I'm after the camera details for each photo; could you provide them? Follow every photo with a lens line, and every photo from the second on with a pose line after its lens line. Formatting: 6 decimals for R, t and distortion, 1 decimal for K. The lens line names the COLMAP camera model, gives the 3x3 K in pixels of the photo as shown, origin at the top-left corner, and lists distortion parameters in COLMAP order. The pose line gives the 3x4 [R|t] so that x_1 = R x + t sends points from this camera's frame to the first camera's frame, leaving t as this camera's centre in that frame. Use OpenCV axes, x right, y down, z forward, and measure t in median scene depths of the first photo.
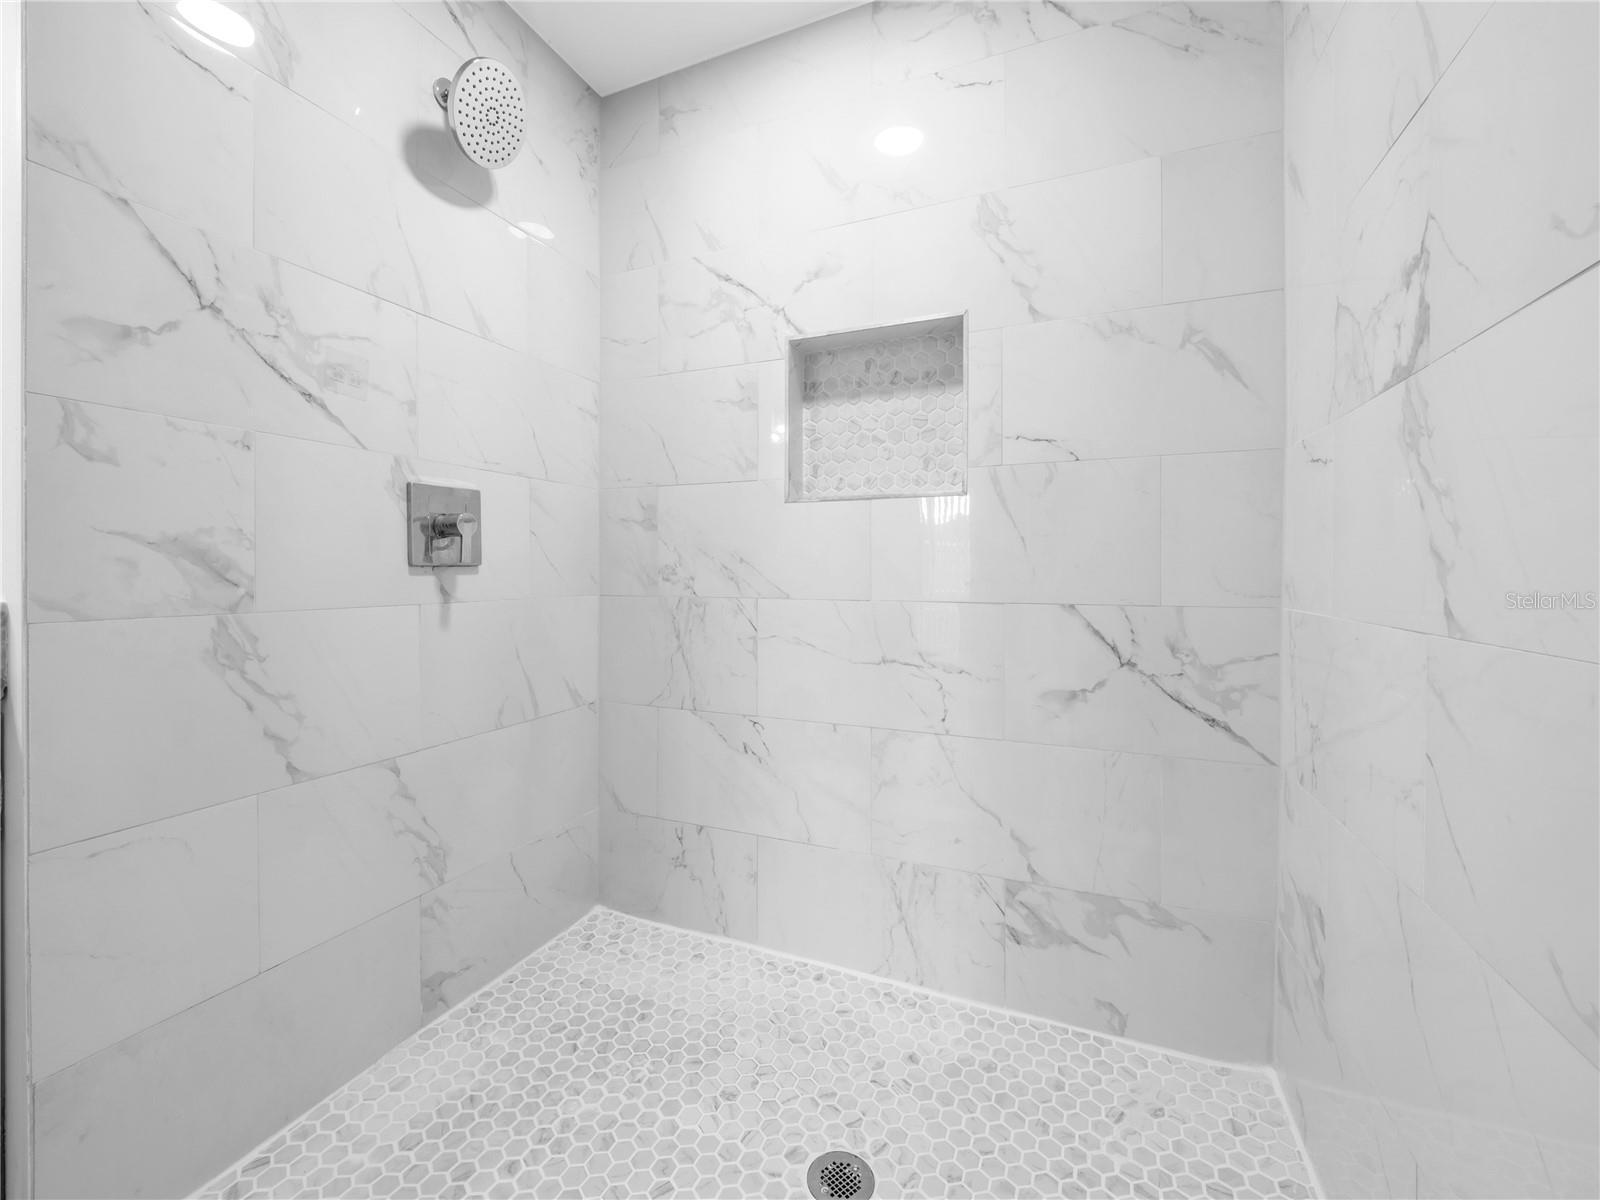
lens RADIAL K [[690.4, 0, 767.5], [0, 690.4, 574.3], [0, 0, 1]] dist [0.033150, -0.031314]
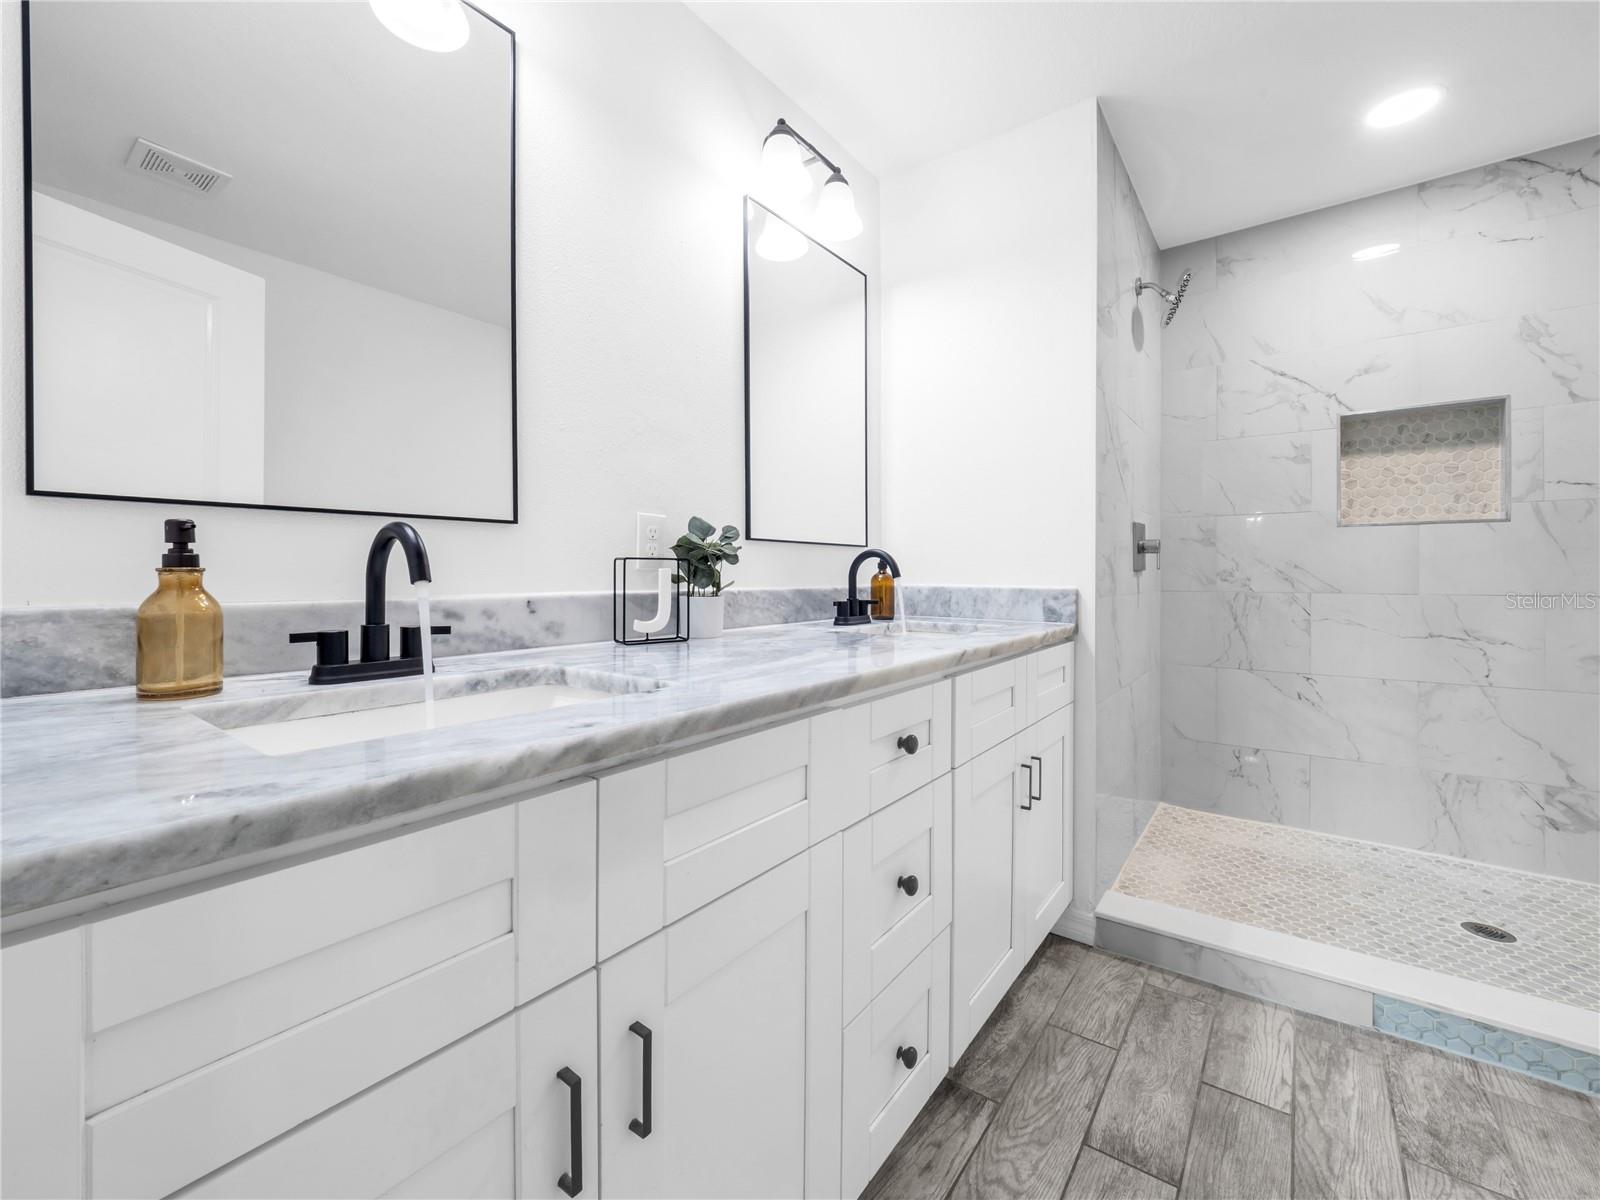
lens RADIAL K [[686.5, 0, 798.8], [0, 686.5, 577.7], [0, 0, 1]] dist [-0.006779, 0.005136]
pose [[0.975229, -0.002200, -0.221186, -0.820809], [0.002768, 0.999994, 0.002256, -0.003899], [0.221180, -0.002813, 0.975229, -0.708998]]
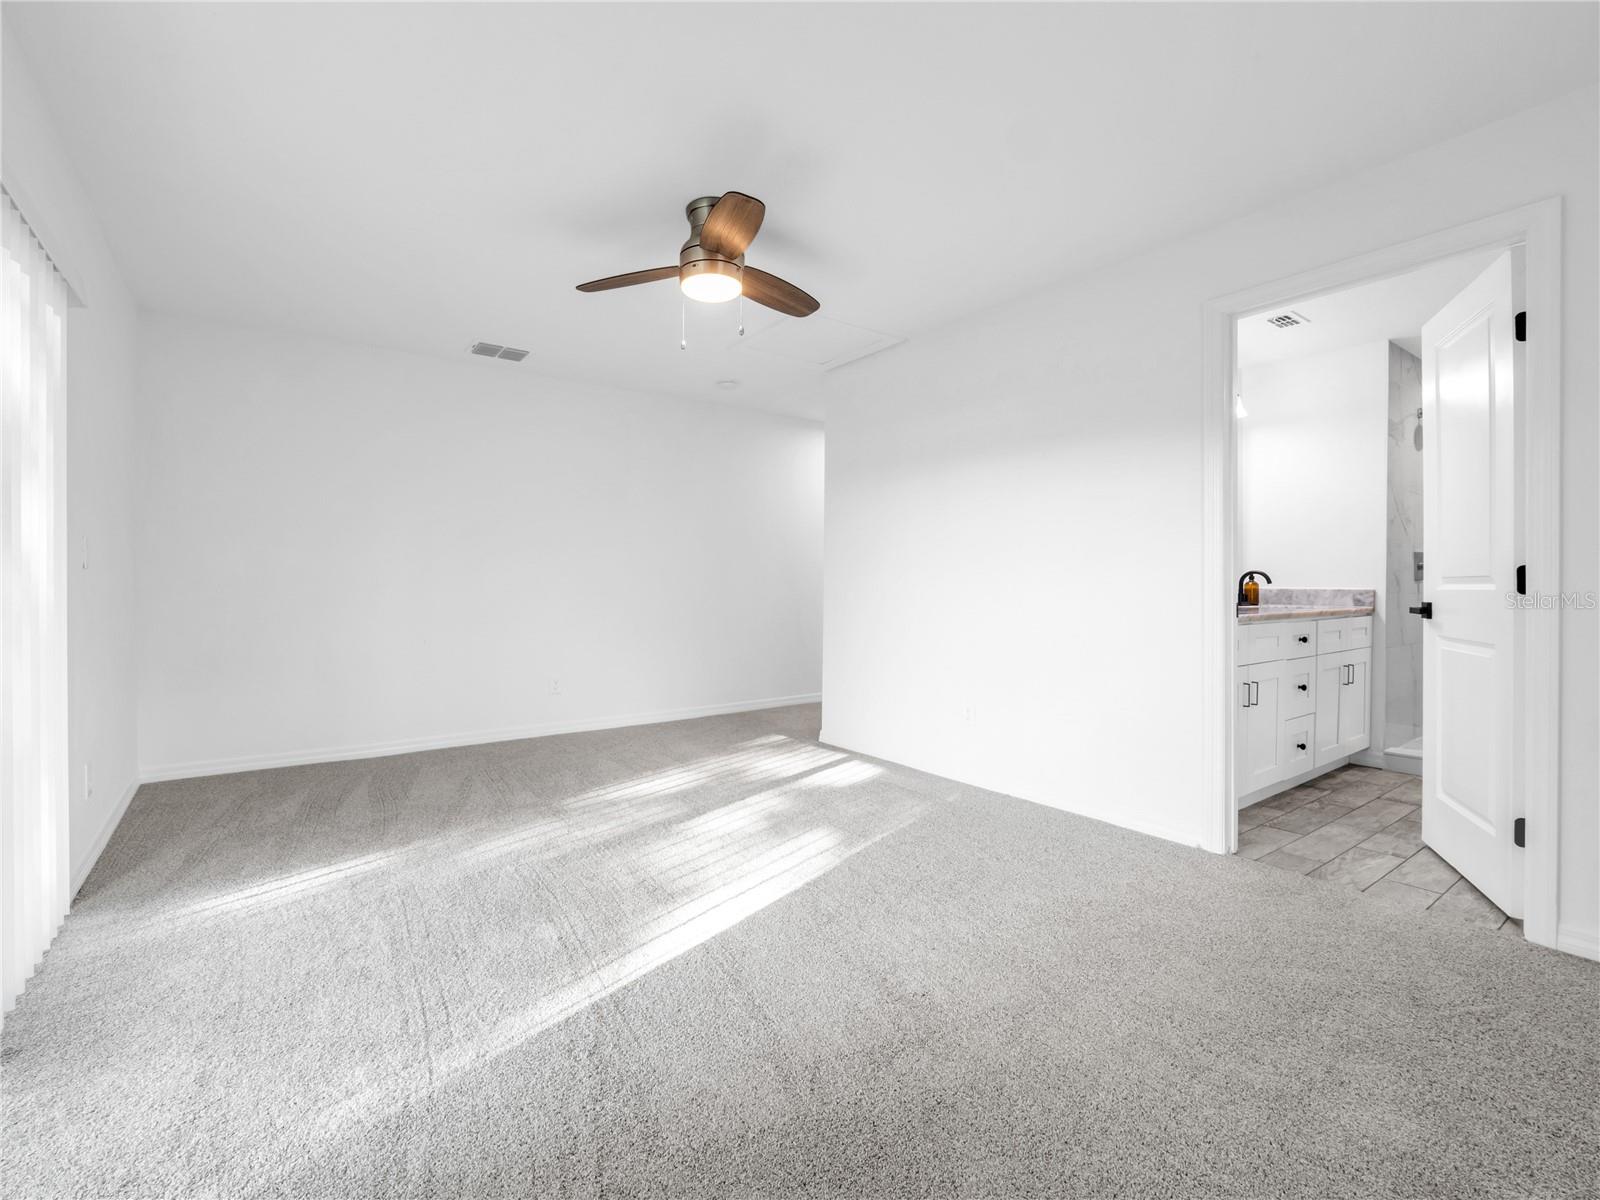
lens RADIAL K [[686.5, 0, 798.8], [0, 686.5, 577.7], [0, 0, 1]] dist [-0.006779, 0.005136]
pose [[0.861315, 0.008355, -0.508003, -1.126657], [-0.011237, 0.999933, -0.002607, 0.007723], [0.507948, 0.007954, 0.861351, -2.505073]]
